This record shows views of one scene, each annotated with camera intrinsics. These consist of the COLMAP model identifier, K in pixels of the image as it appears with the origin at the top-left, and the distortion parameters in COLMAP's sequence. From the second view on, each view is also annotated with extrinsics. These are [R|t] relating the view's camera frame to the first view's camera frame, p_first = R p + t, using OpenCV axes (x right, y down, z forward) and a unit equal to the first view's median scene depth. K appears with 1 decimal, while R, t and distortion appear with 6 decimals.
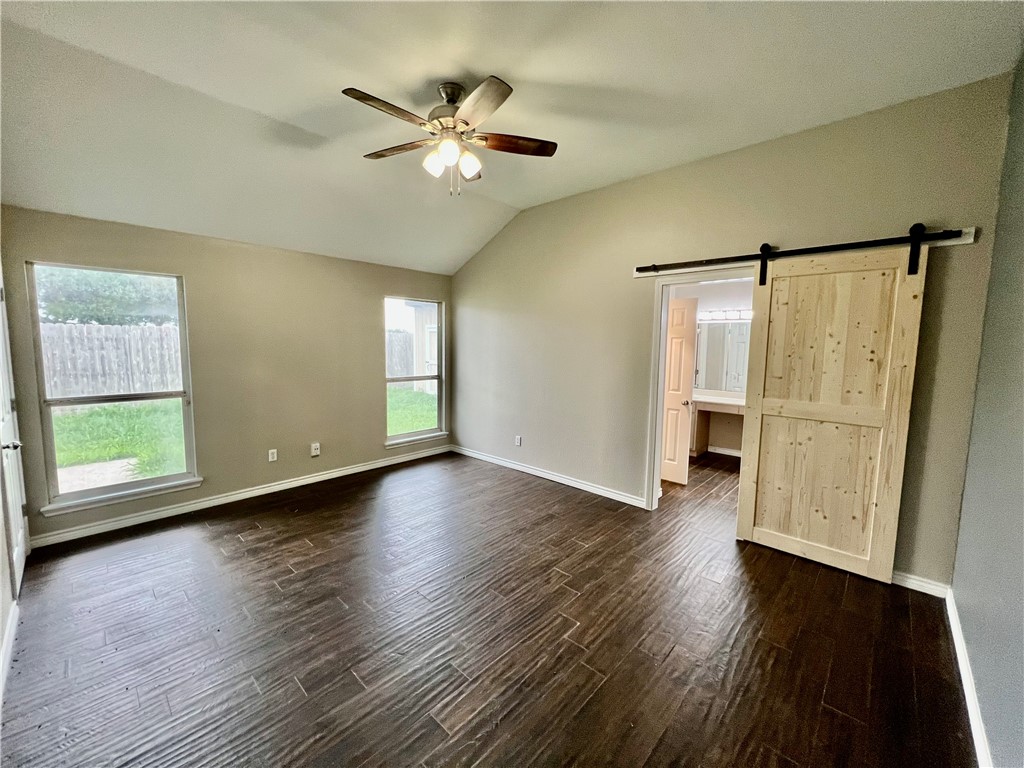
lens RADIAL K [[410.5, 0, 515.3], [0, 410.5, 384.1], [0, 0, 1]] dist [0.000287, 0.000193]
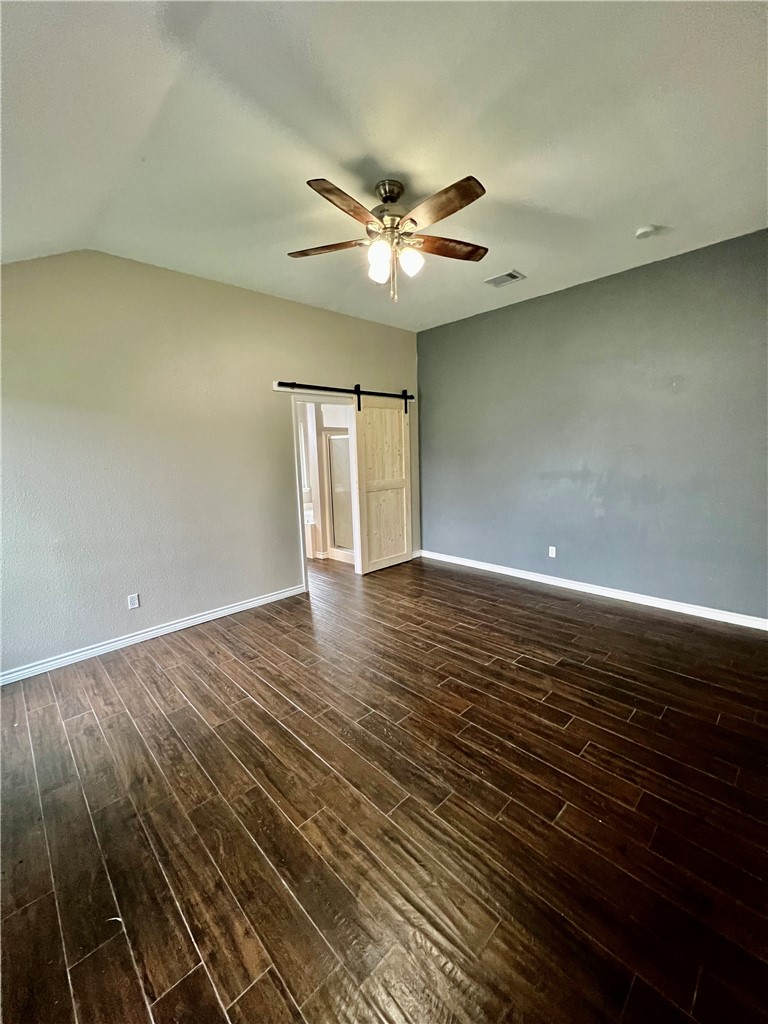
lens RADIAL K [[410.5, 0, 387.1], [0, 410.5, 508.2], [0, 0, 1]] dist [0.000287, 0.000193]
pose [[0.049106, -0.162357, 0.985509, -0.879798], [0.134657, 0.978768, 0.154537, -0.089536], [-0.989675, 0.125117, 0.069926, 0.724126]]
